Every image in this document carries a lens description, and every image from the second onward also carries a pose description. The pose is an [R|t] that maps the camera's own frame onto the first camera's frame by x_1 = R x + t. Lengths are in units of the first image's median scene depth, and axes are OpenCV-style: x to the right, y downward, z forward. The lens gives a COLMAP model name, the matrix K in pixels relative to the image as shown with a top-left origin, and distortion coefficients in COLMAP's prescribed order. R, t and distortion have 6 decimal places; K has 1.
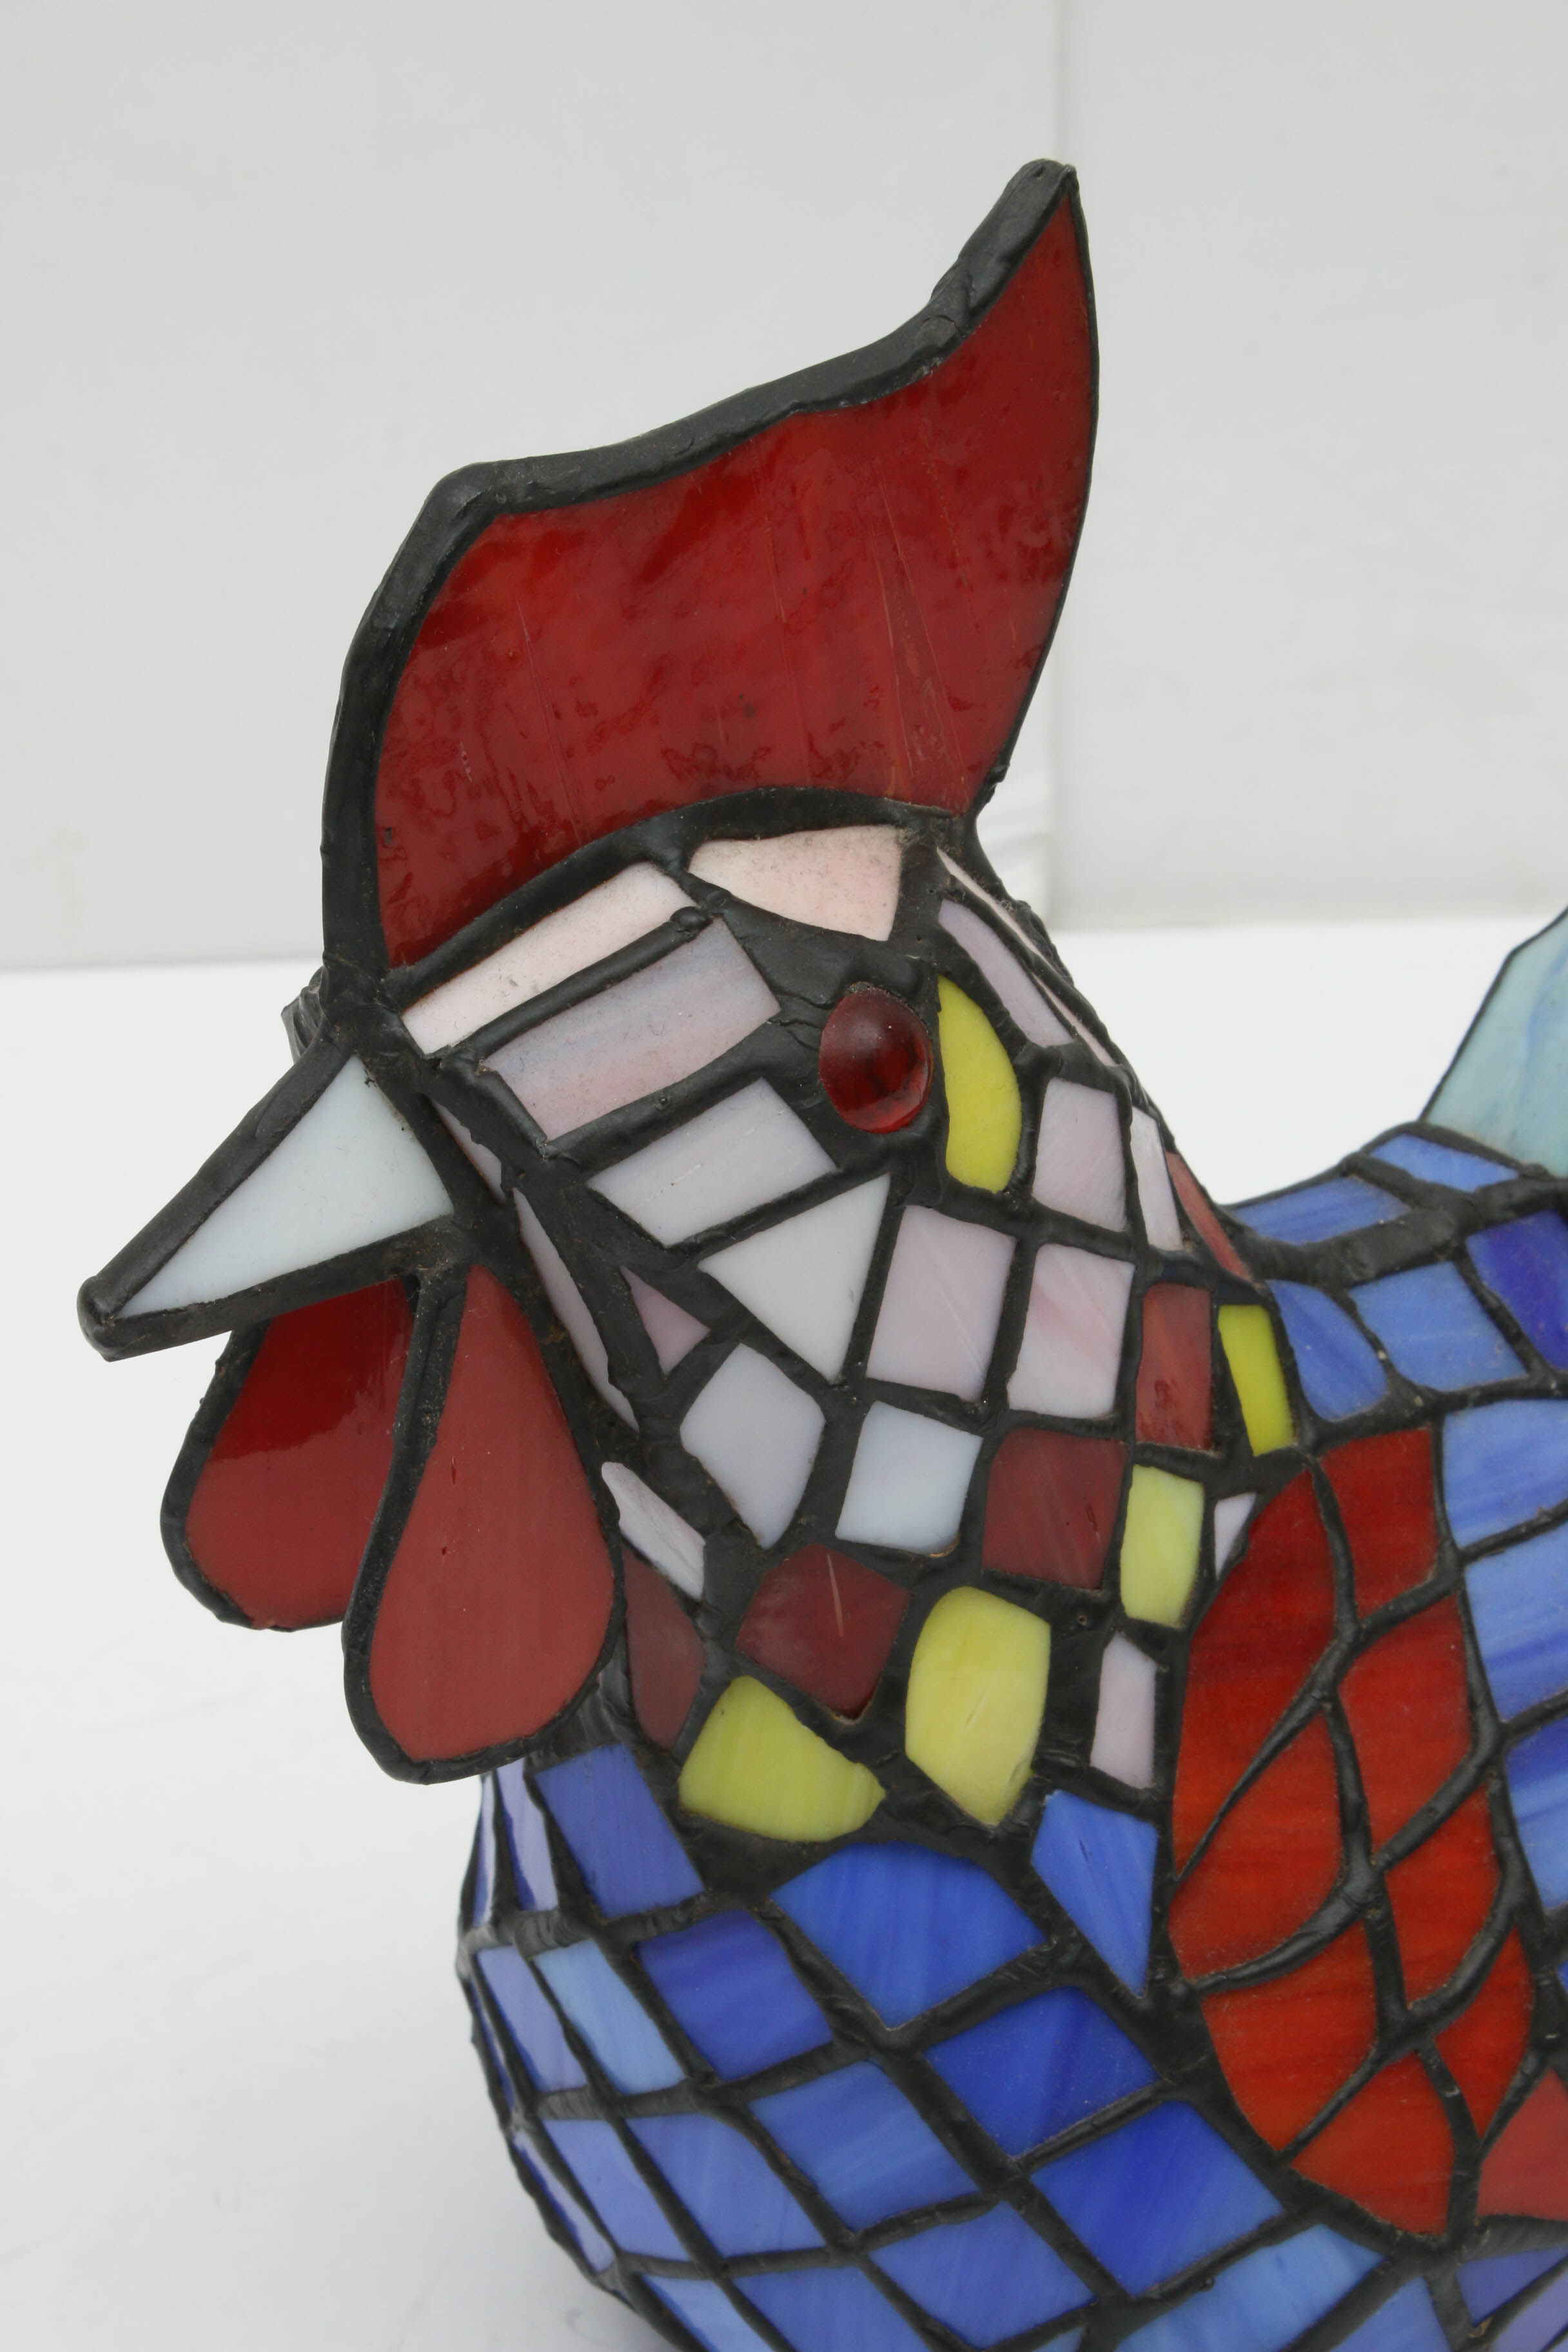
lens RADIAL K [[5406.4, 0, 784.0], [0, 5406.4, 1176.0], [0, 0, 1]] dist [0.106831, -0.074135]
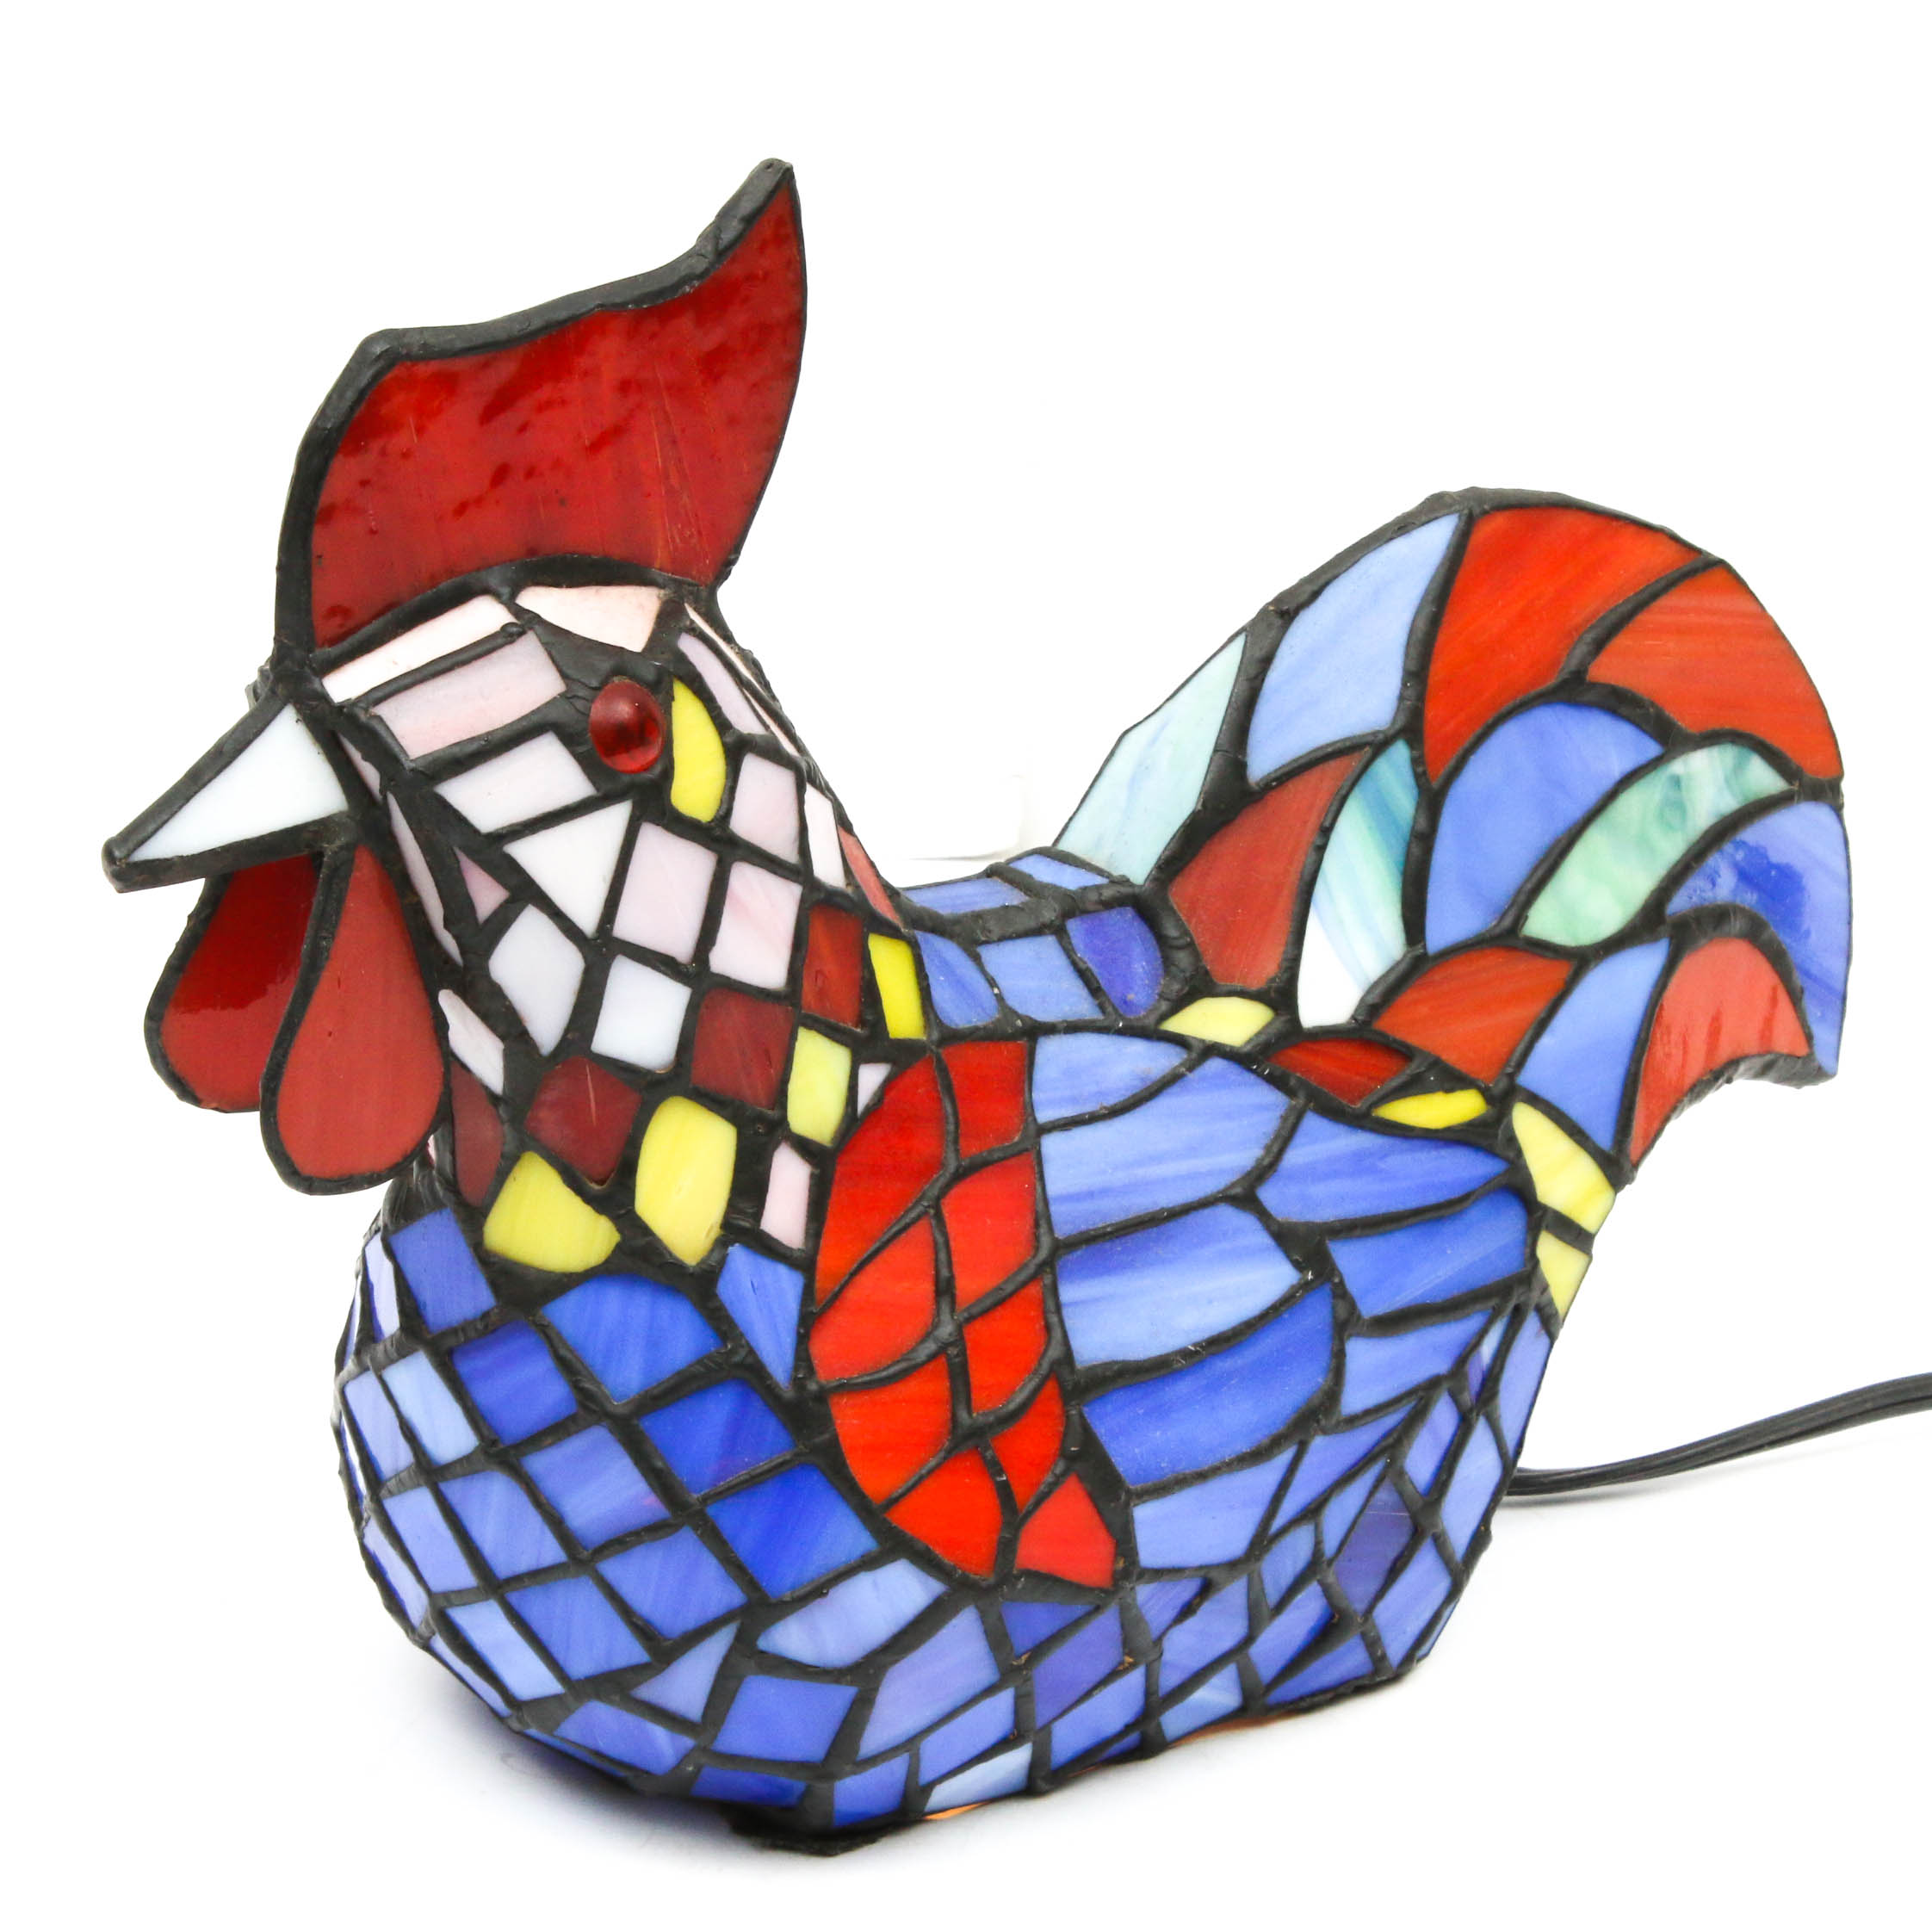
lens RADIAL K [[7340.3, 0, 966.0], [0, 7340.3, 966.0], [0, 0, 1]] dist [0.238652, -1.516288]
pose [[0.998595, 0.052982, 0.001209, 0.106107], [-0.052754, 0.995957, -0.072709, 0.179715], [-0.005057, 0.072543, 0.997352, -1.008690]]
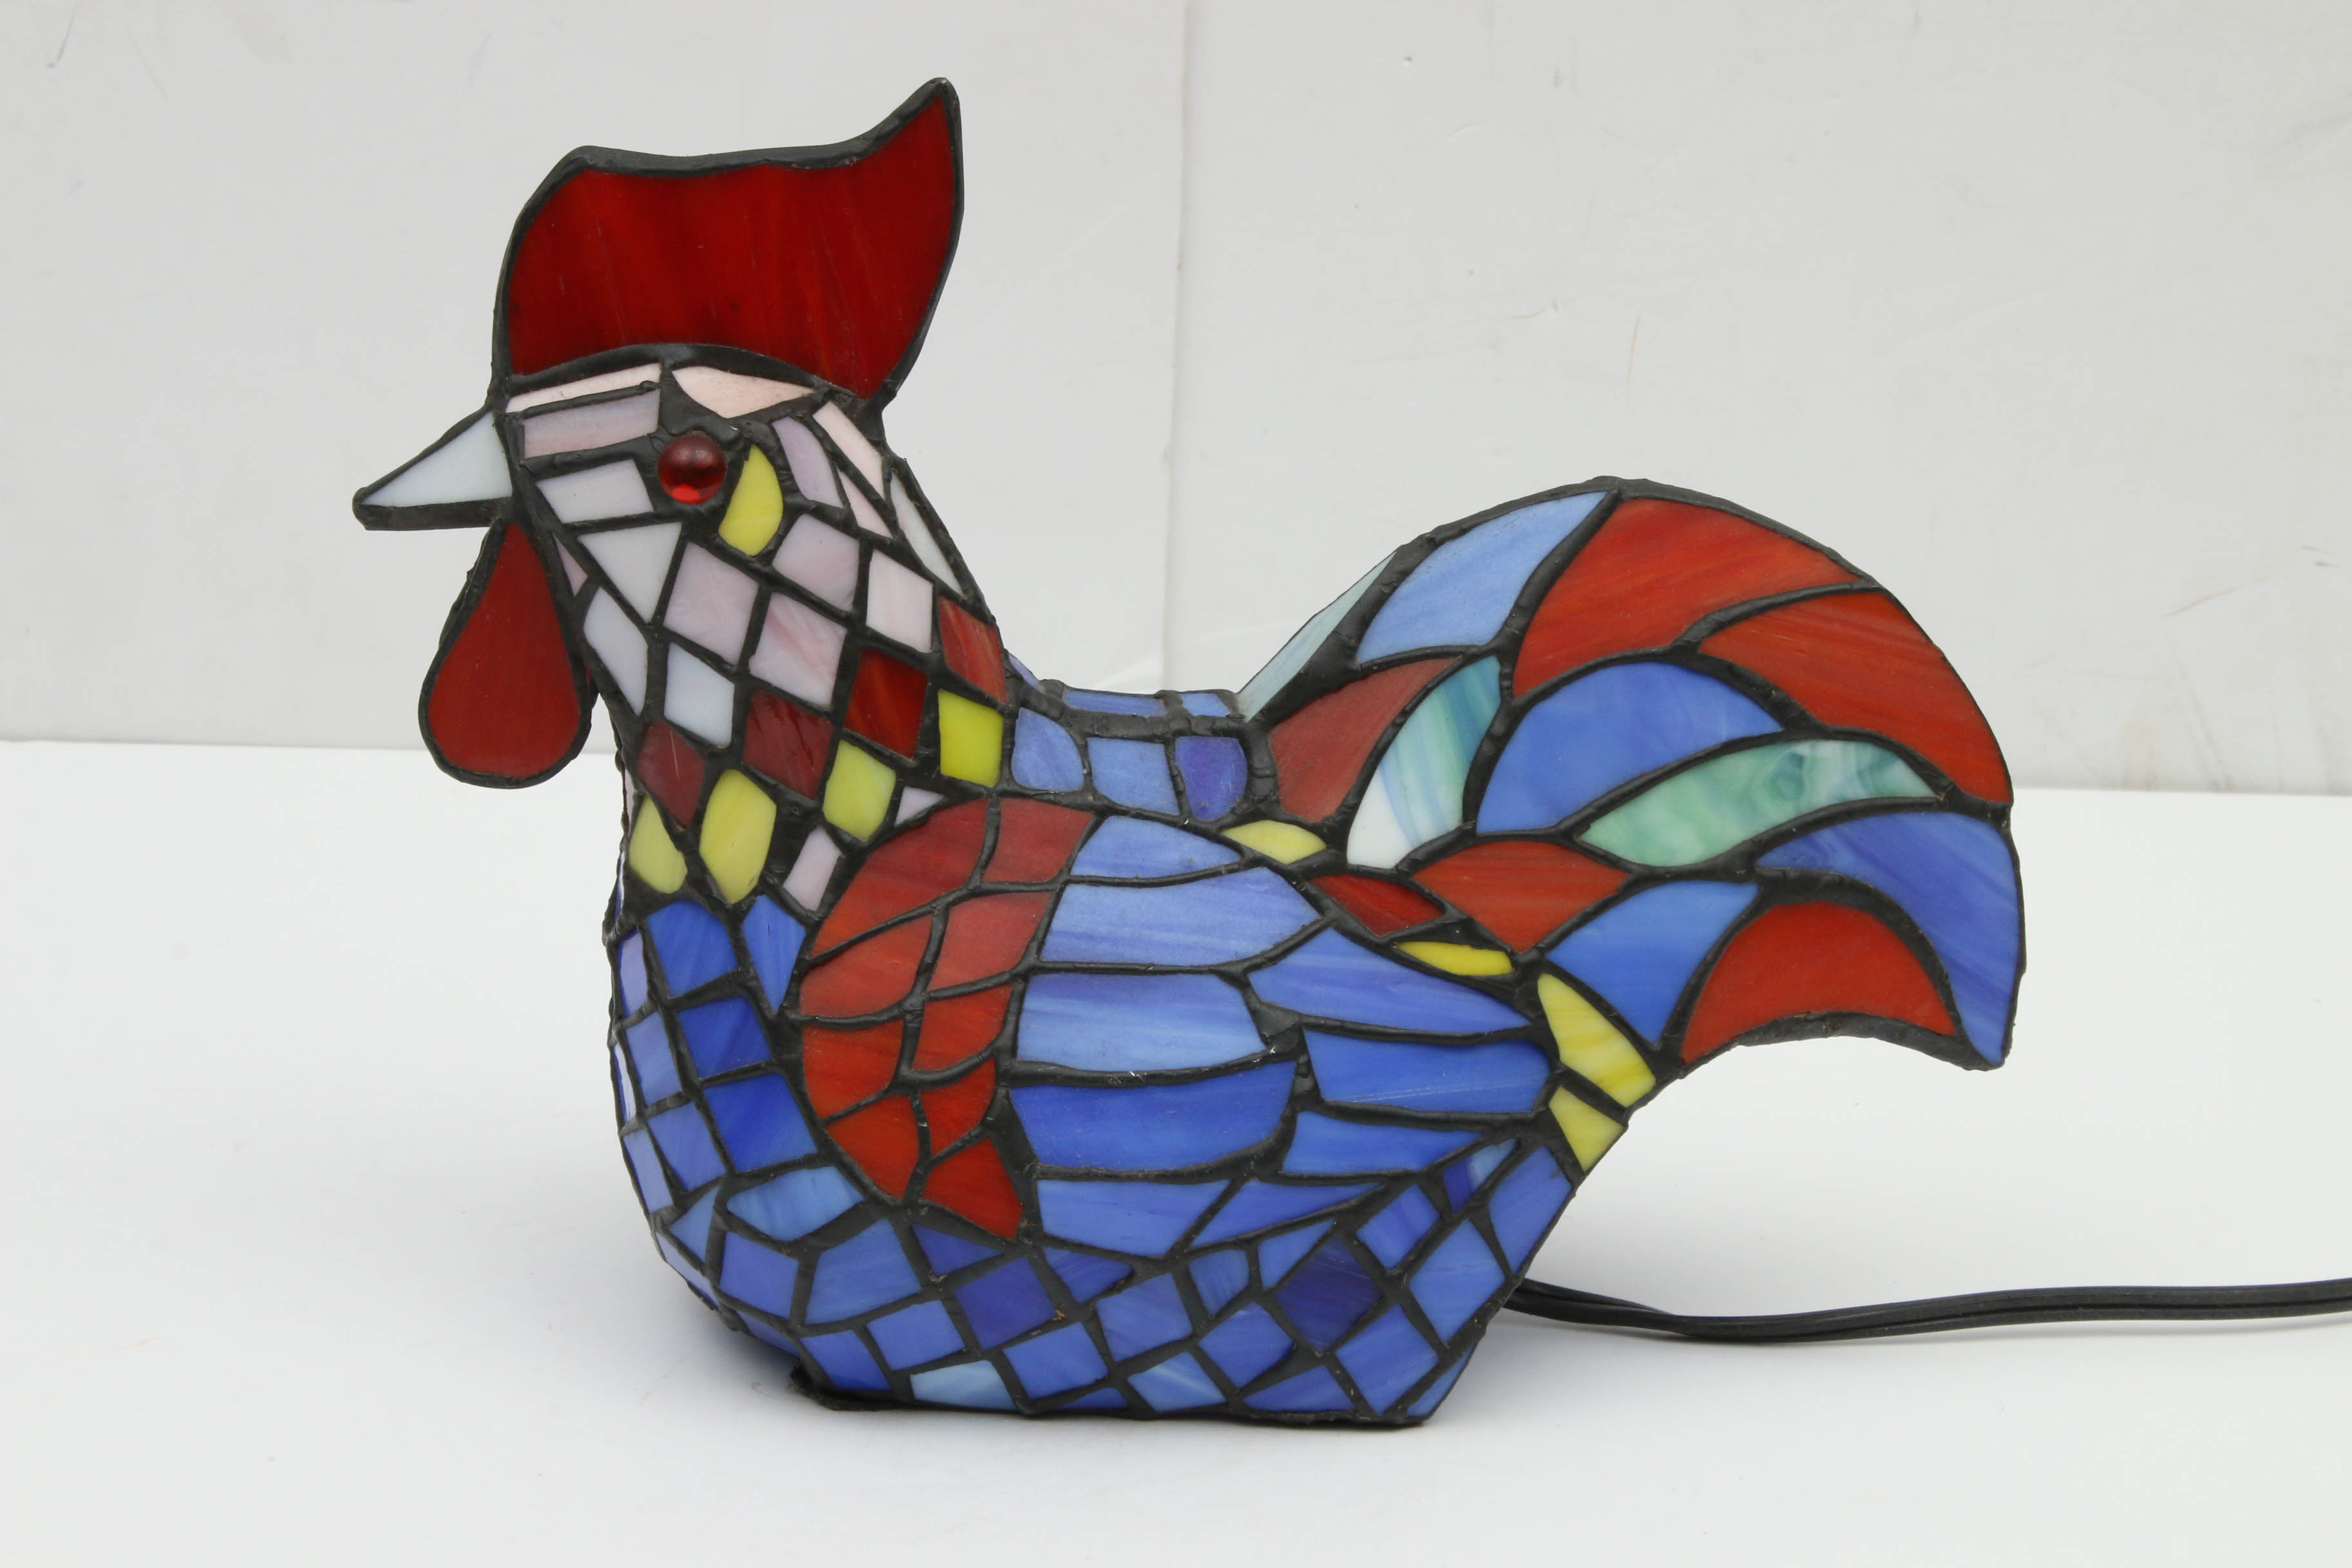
lens RADIAL K [[5406.4, 0, 1178.5], [0, 5406.4, 708.0], [0, 0, 1]] dist [0.106831, -0.074135]
pose [[0.813101, 0.222558, -0.537898, 1.183812], [-0.306824, 0.949107, -0.071106, 0.141235], [0.494698, 0.222856, 0.840006, -0.555187]]
